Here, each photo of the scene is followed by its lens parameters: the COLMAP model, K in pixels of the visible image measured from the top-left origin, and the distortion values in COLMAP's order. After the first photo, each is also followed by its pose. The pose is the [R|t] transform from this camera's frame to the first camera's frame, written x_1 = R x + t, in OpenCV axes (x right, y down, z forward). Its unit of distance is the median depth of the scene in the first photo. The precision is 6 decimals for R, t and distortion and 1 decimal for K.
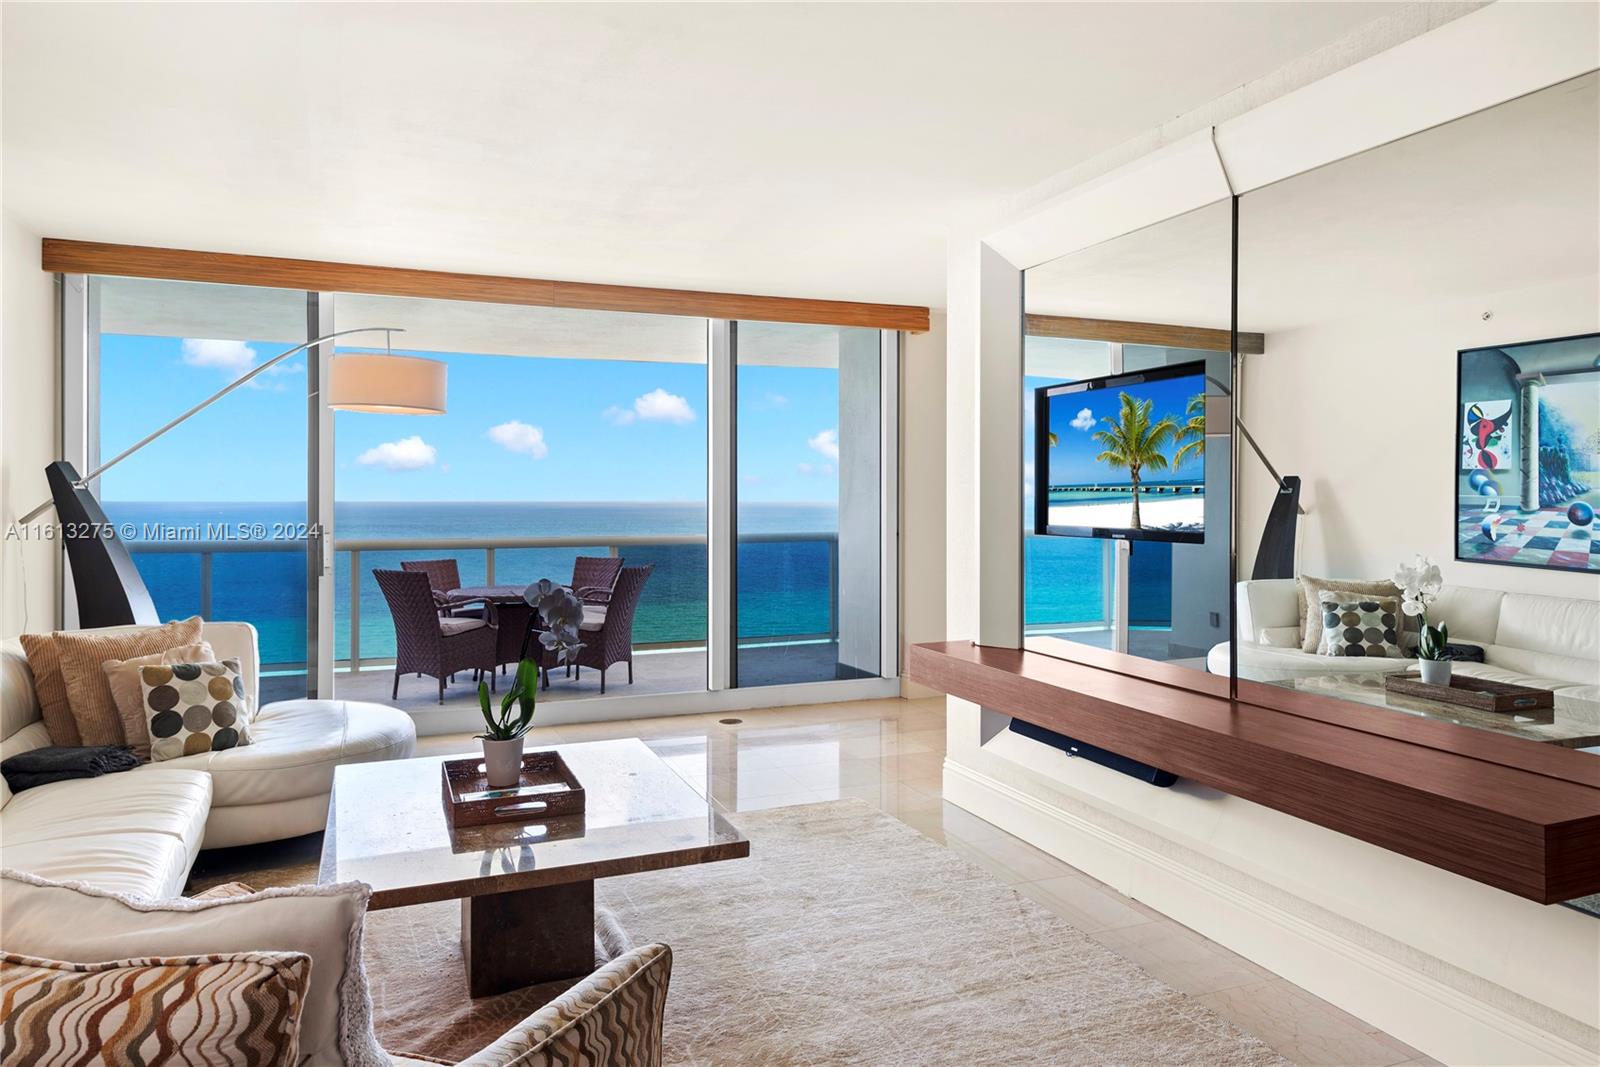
lens RADIAL K [[1076.8, 0, 820.7], [0, 1076.8, 497.4], [0, 0, 1]] dist [0.029877, -0.012190]
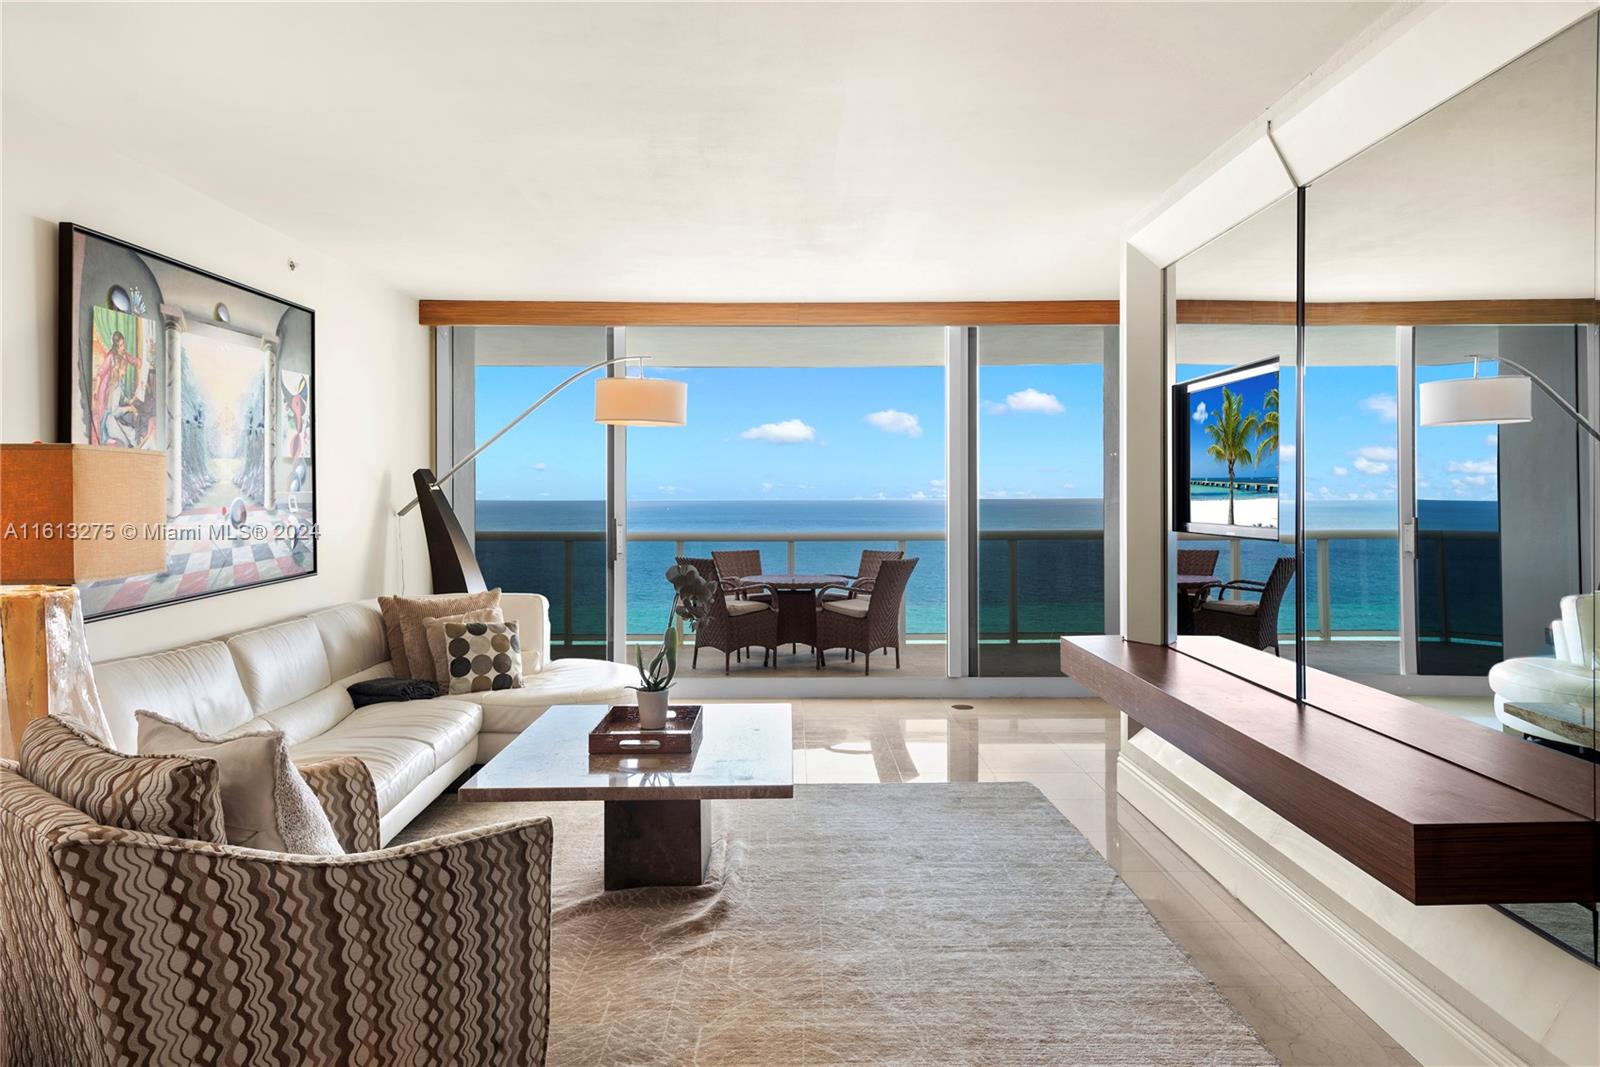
lens RADIAL K [[1076.8, 0, 798.6], [0, 1076.8, 492.2], [0, 0, 1]] dist [0.029877, -0.012190]
pose [[0.928293, -0.003324, -0.371835, 0.268994], [0.002315, 0.999992, -0.003158, 0.000606], [0.371842, 0.002071, 0.928294, -0.067907]]
